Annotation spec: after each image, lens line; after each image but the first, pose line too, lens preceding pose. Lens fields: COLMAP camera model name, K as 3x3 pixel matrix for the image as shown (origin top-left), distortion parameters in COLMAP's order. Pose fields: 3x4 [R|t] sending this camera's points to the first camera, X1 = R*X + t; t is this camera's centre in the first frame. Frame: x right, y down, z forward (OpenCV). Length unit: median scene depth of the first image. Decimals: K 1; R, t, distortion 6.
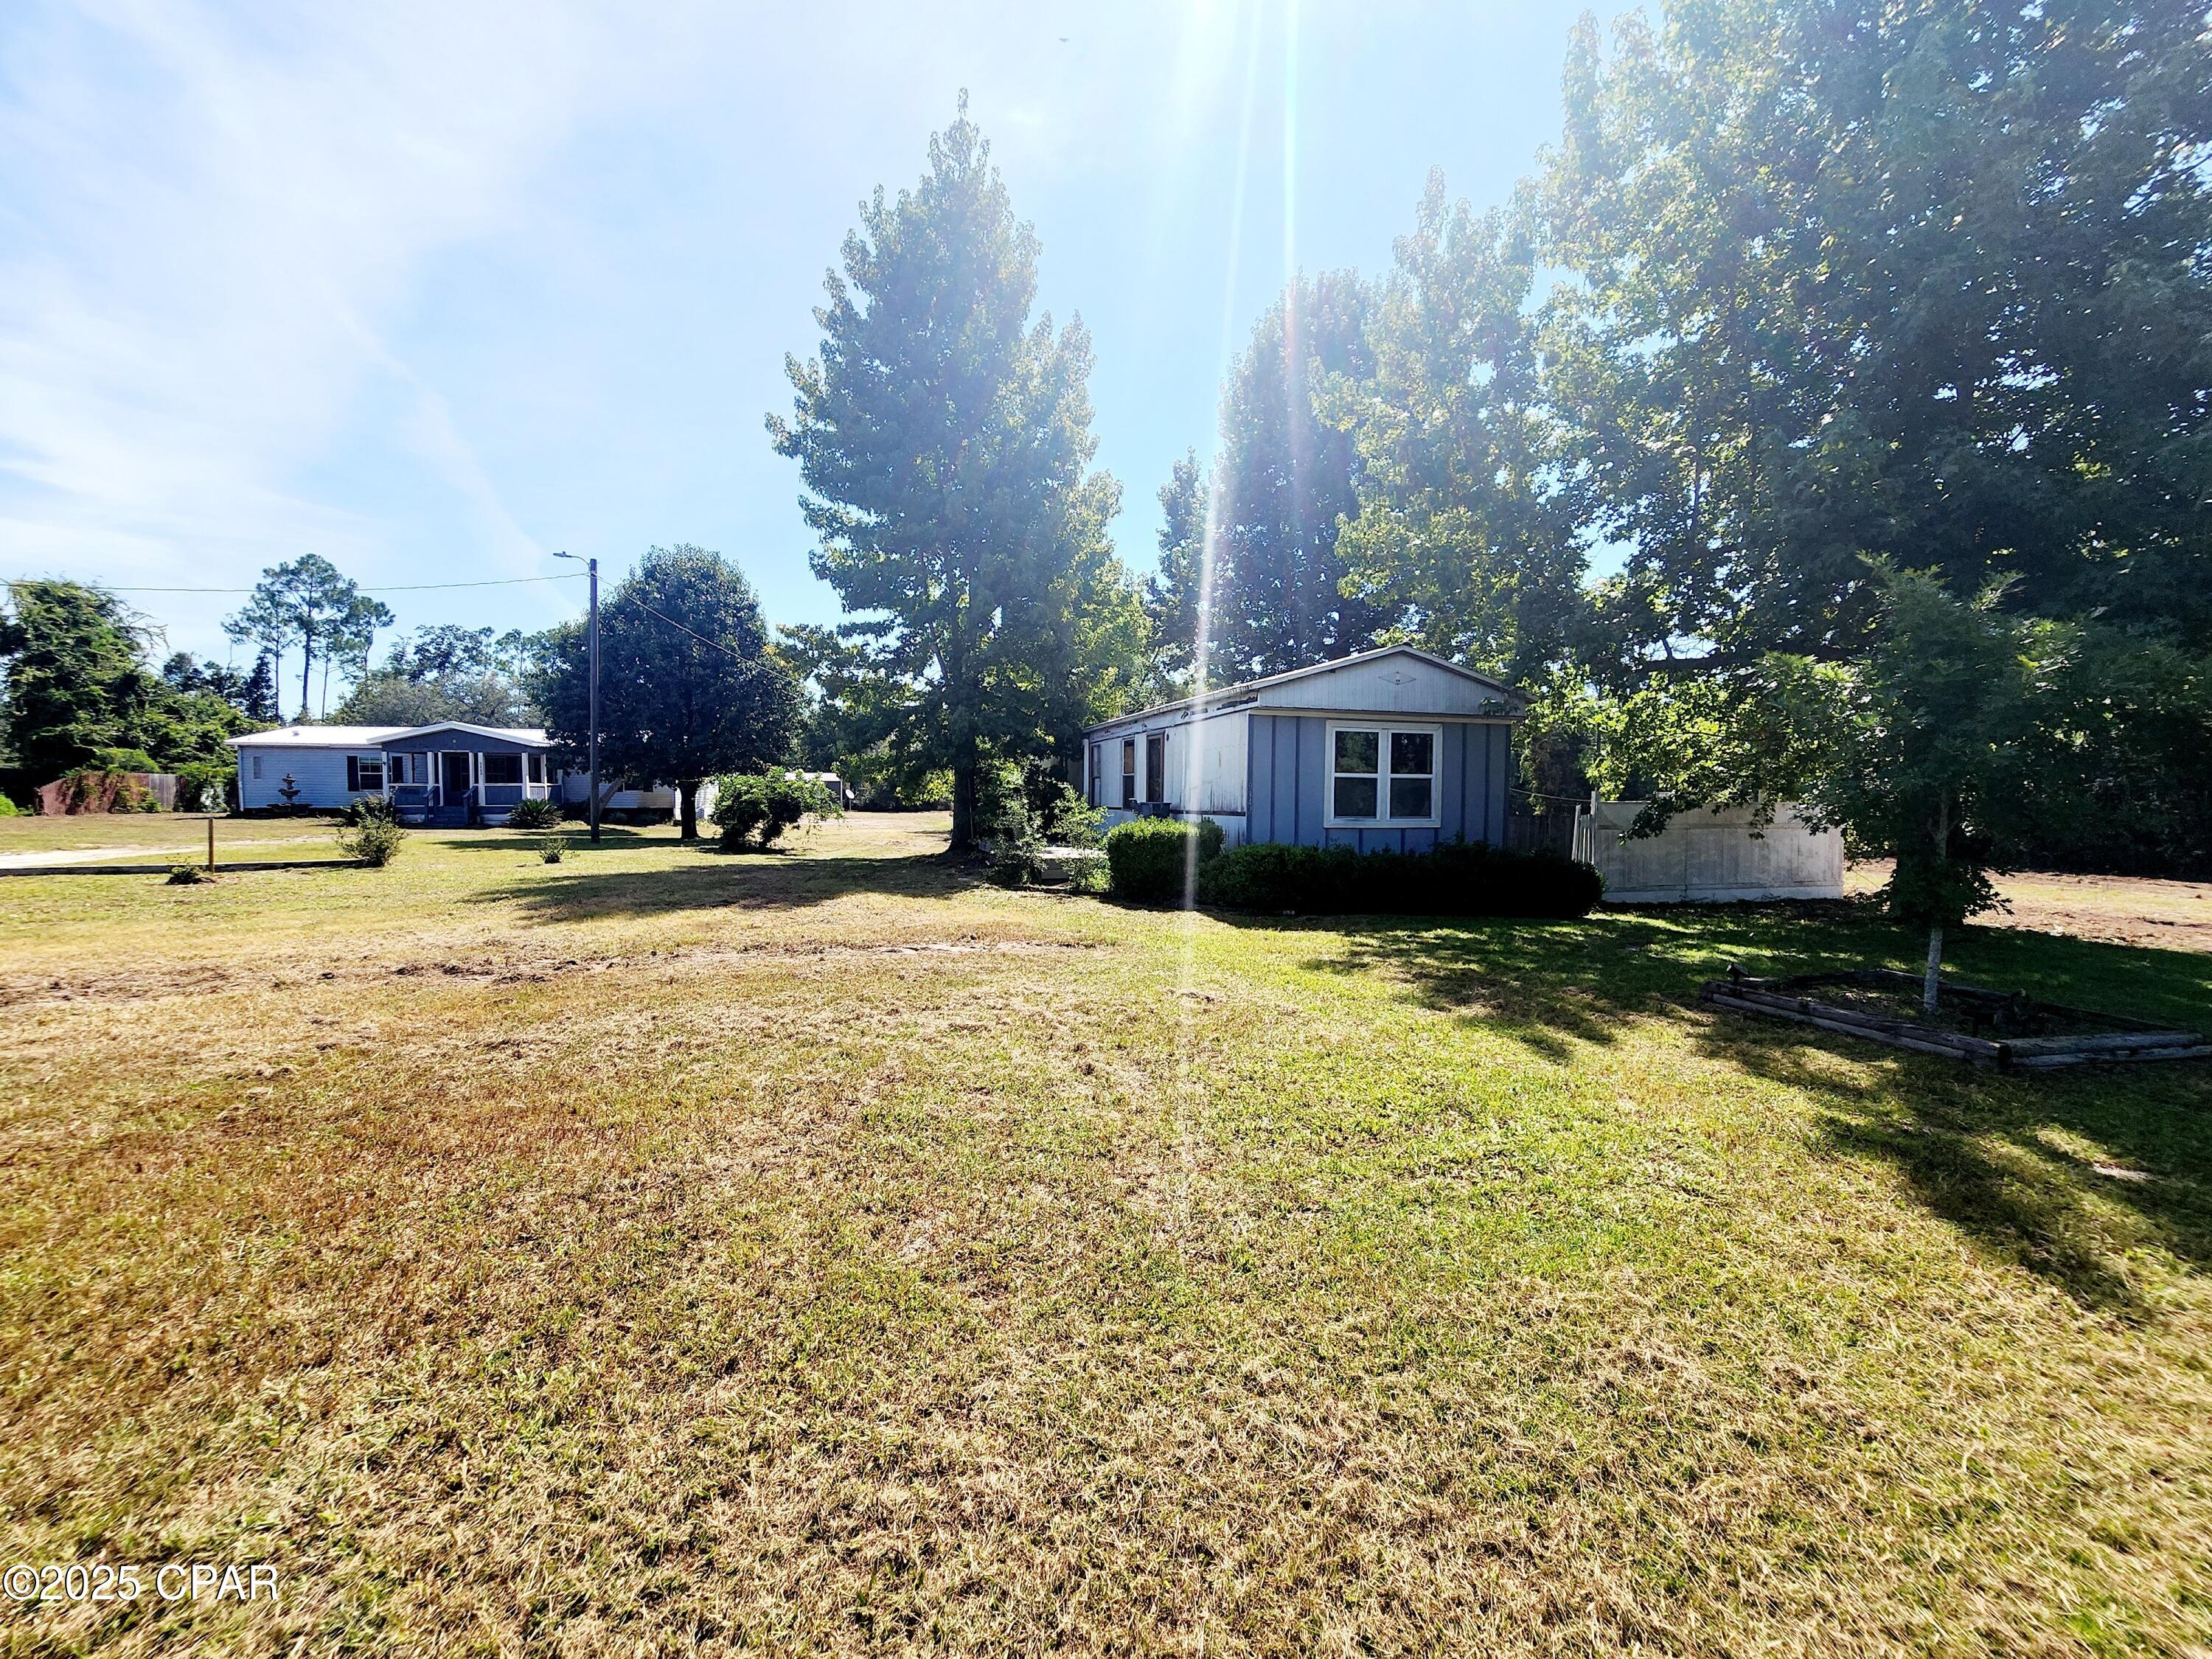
lens RADIAL K [[898.1, 0, 1114.8], [0, 898.1, 833.2], [0, 0, 1]] dist [-0.002363, 0.000411]
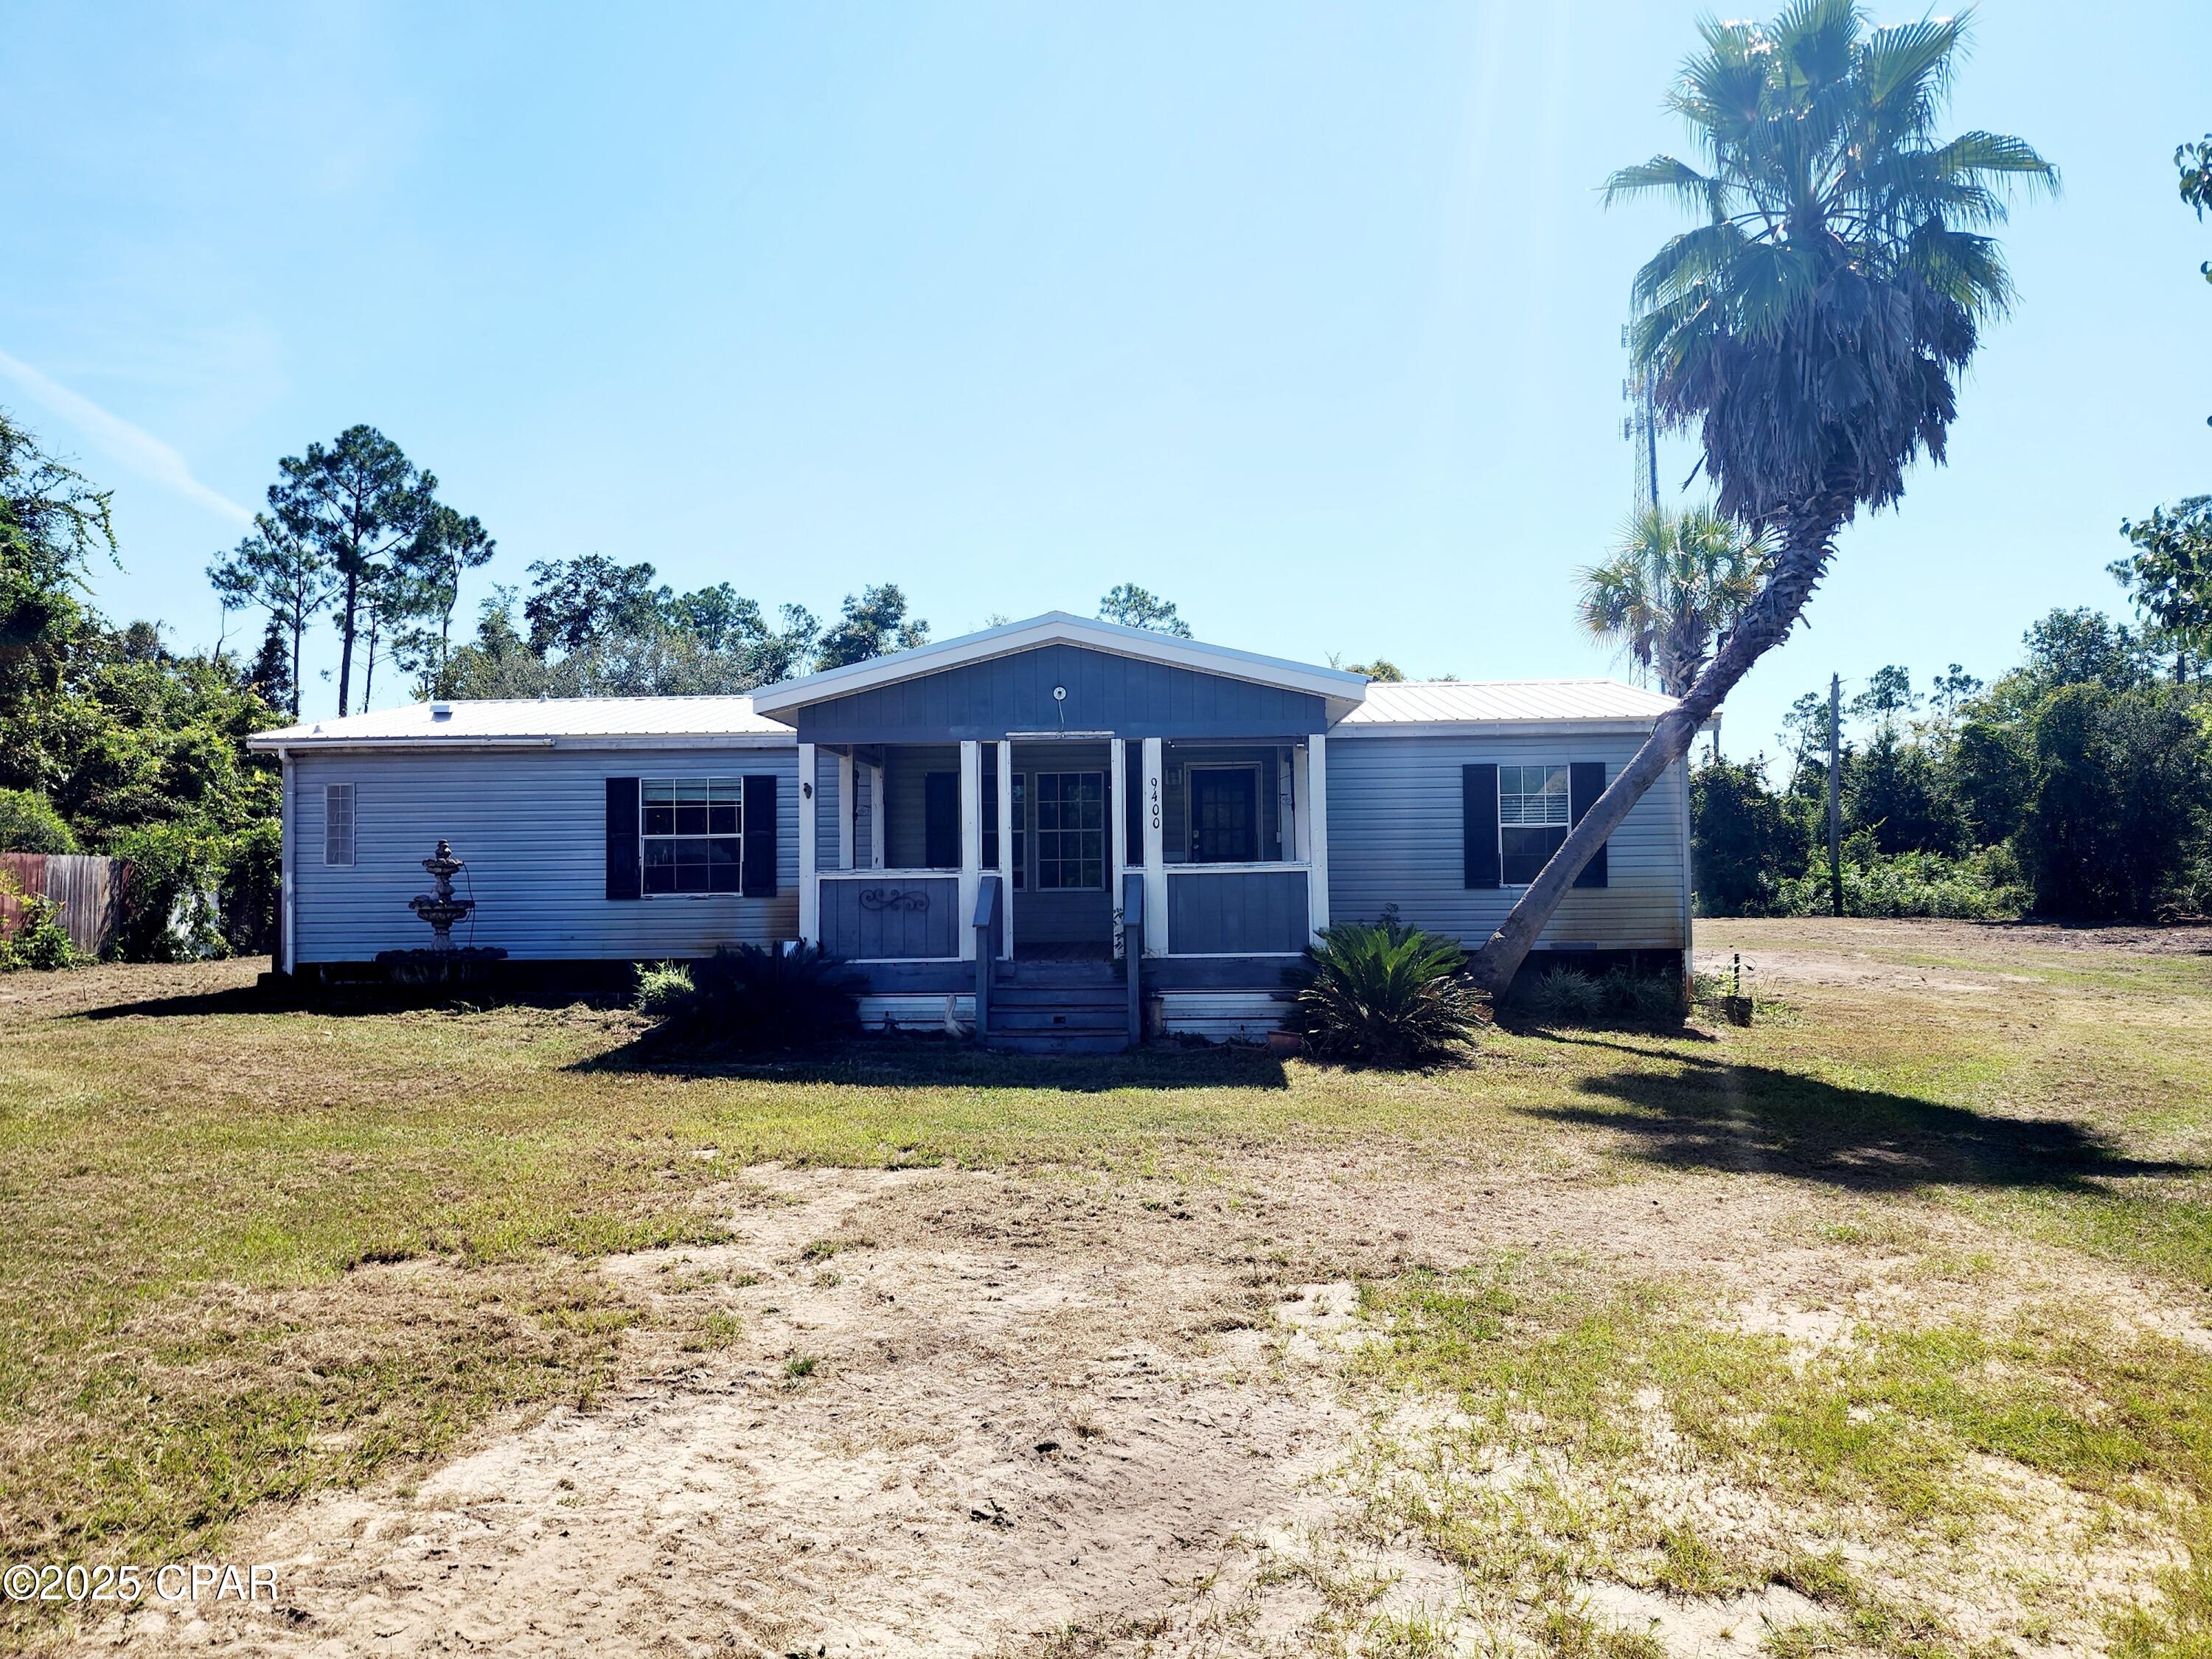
lens RADIAL K [[1572.9, 0, 1103.3], [0, 1572.9, 824.1], [0, 0, 1]] dist [0.047347, -0.011082]
pose [[0.966504, -0.022320, -0.255677, -0.268163], [0.002265, 0.996914, -0.078464, -0.014616], [0.256640, 0.075256, 0.963573, 0.259378]]
